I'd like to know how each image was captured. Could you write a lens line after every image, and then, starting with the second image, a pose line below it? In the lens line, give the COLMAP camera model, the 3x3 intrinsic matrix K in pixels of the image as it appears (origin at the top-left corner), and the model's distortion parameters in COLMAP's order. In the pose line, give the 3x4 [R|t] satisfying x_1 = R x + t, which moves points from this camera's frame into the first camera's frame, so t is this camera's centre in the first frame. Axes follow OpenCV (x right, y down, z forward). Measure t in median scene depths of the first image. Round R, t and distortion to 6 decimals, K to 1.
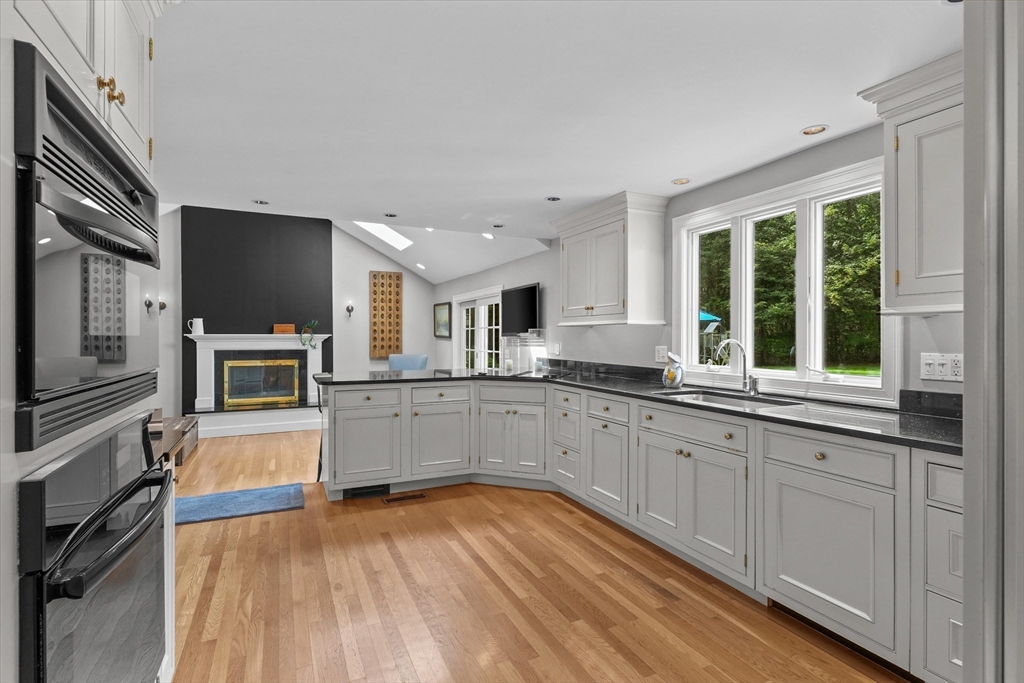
lens RADIAL K [[492.1, 0, 510.5], [0, 492.1, 337.1], [0, 0, 1]] dist [-0.005664, 0.001247]
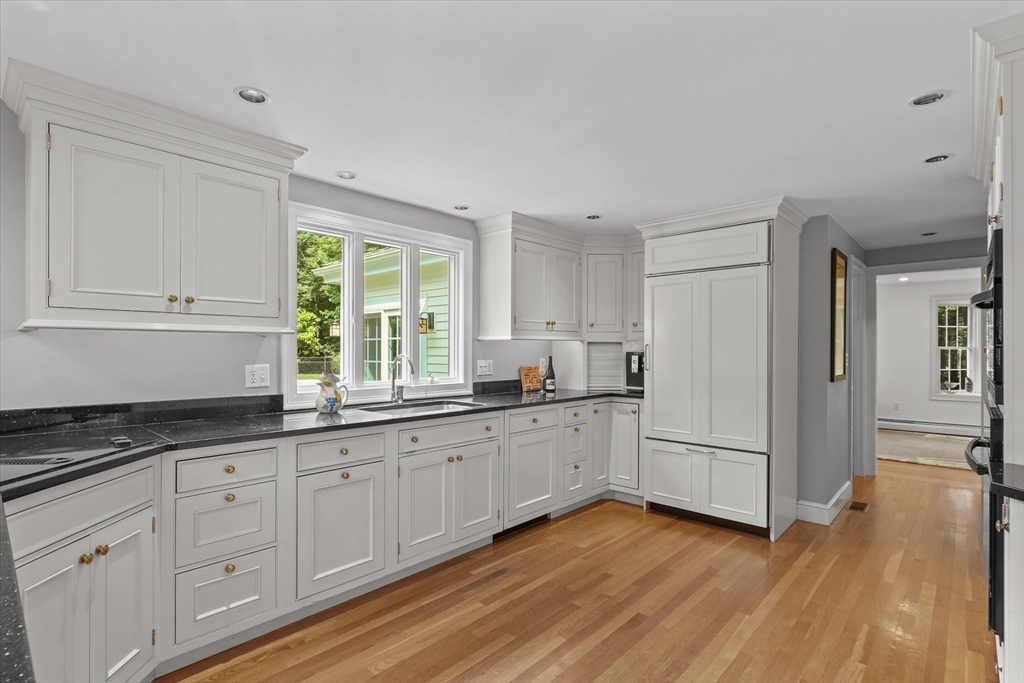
lens RADIAL K [[492.1, 0, 508.9], [0, 492.1, 348.4], [0, 0, 1]] dist [-0.005664, 0.001247]
pose [[-0.371219, -0.000567, 0.928545, -0.259353], [-0.003003, 0.999995, -0.000590, -0.003233], [-0.928541, -0.003007, -0.371219, 0.474185]]
